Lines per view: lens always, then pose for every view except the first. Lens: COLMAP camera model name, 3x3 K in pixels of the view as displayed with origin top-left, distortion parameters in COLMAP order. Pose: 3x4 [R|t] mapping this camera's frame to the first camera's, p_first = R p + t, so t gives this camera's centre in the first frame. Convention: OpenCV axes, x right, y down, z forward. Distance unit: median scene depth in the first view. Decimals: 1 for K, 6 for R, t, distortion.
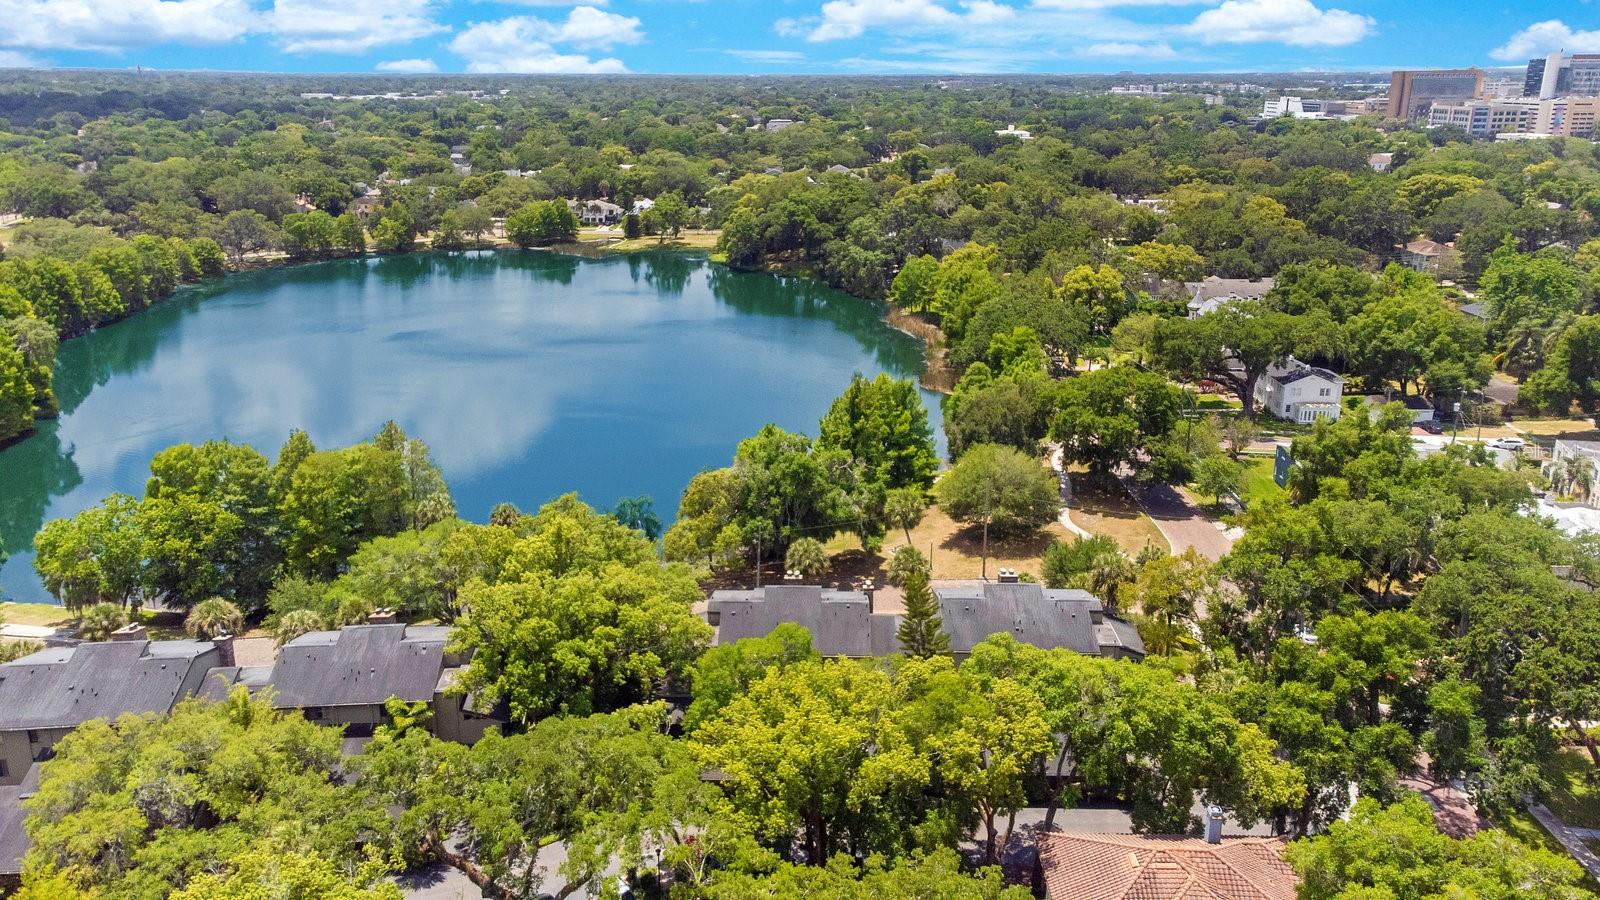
lens RADIAL K [[1234.9, 0, 800.0], [0, 1234.9, 450.0], [0, 0, 1]] dist [0.056727, 0.006234]
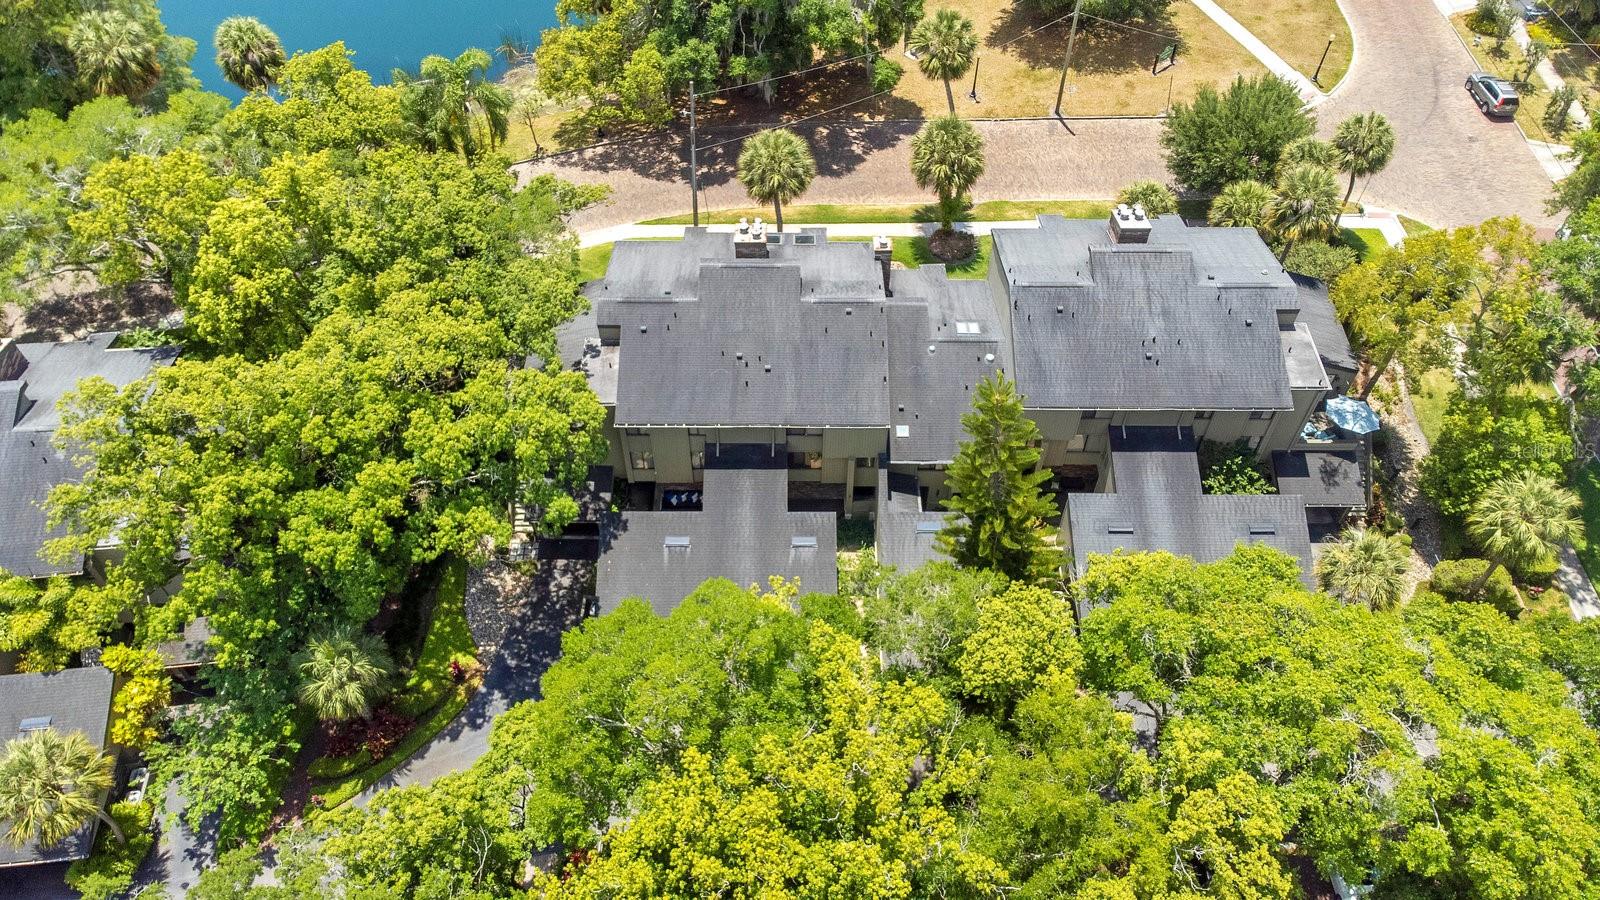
lens RADIAL K [[1234.9, 0, 800.0], [0, 1234.9, 450.0], [0, 0, 1]] dist [0.056727, 0.006234]
pose [[0.999786, -0.009836, 0.018178, 0.006935], [-0.001465, 0.843577, 0.537006, -0.140542], [-0.020617, -0.536918, 0.843383, 0.573411]]
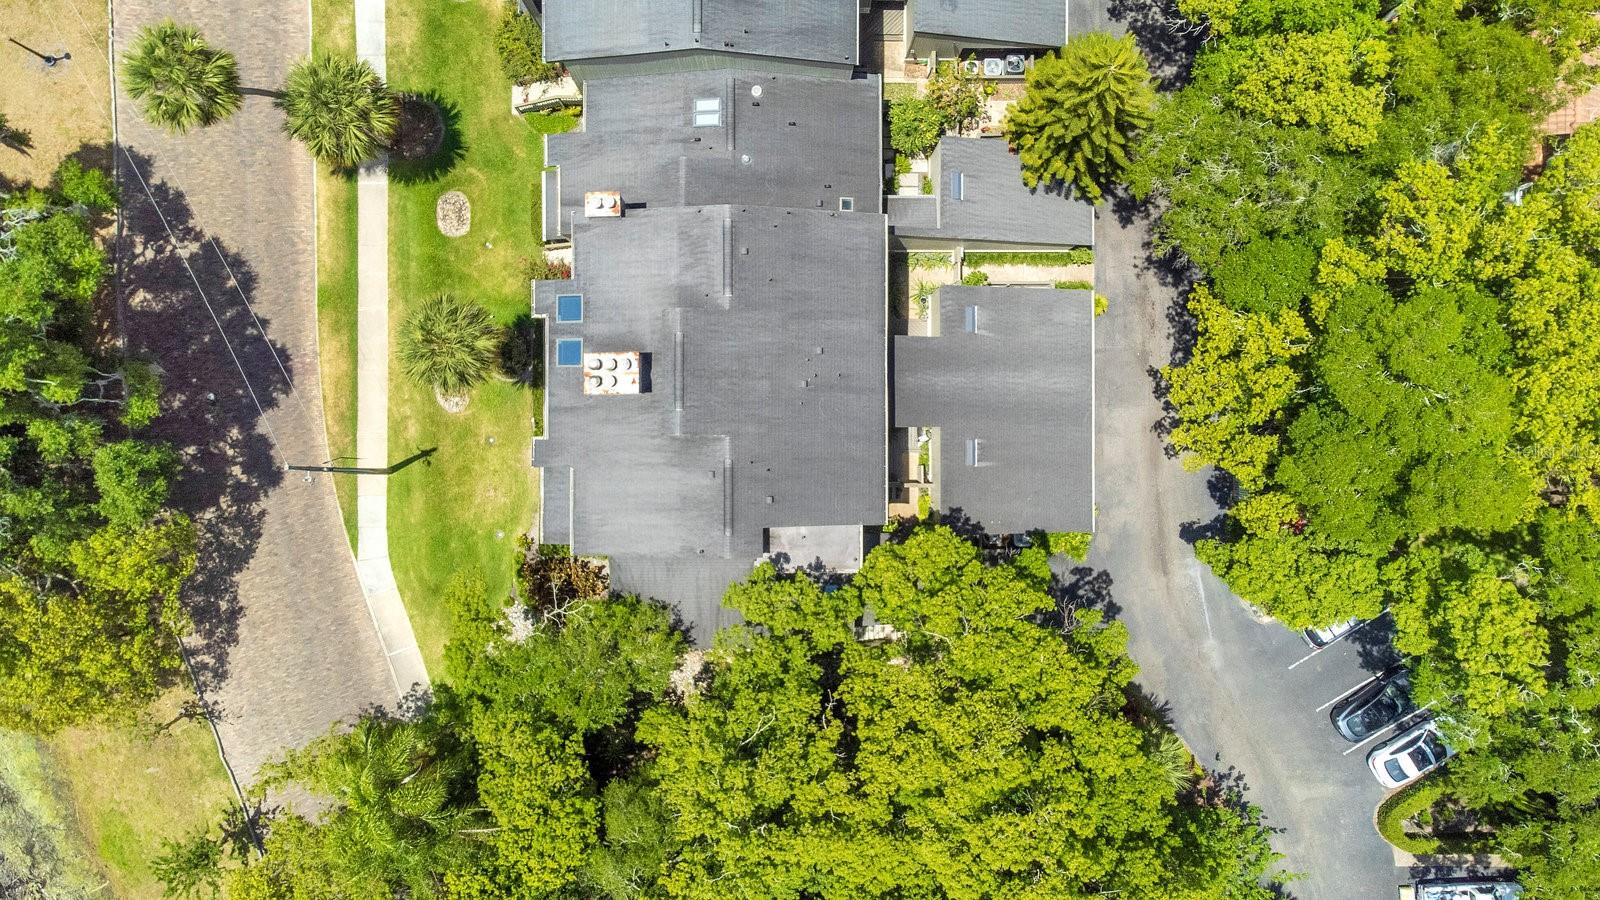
lens RADIAL K [[1234.9, 0, 800.0], [0, 1234.9, 450.0], [0, 0, 1]] dist [0.056727, 0.006234]
pose [[-0.020482, -0.999708, 0.012782, -0.055188], [0.282166, 0.006485, 0.959344, -0.384667], [-0.959147, 0.023256, 0.281951, 1.045373]]
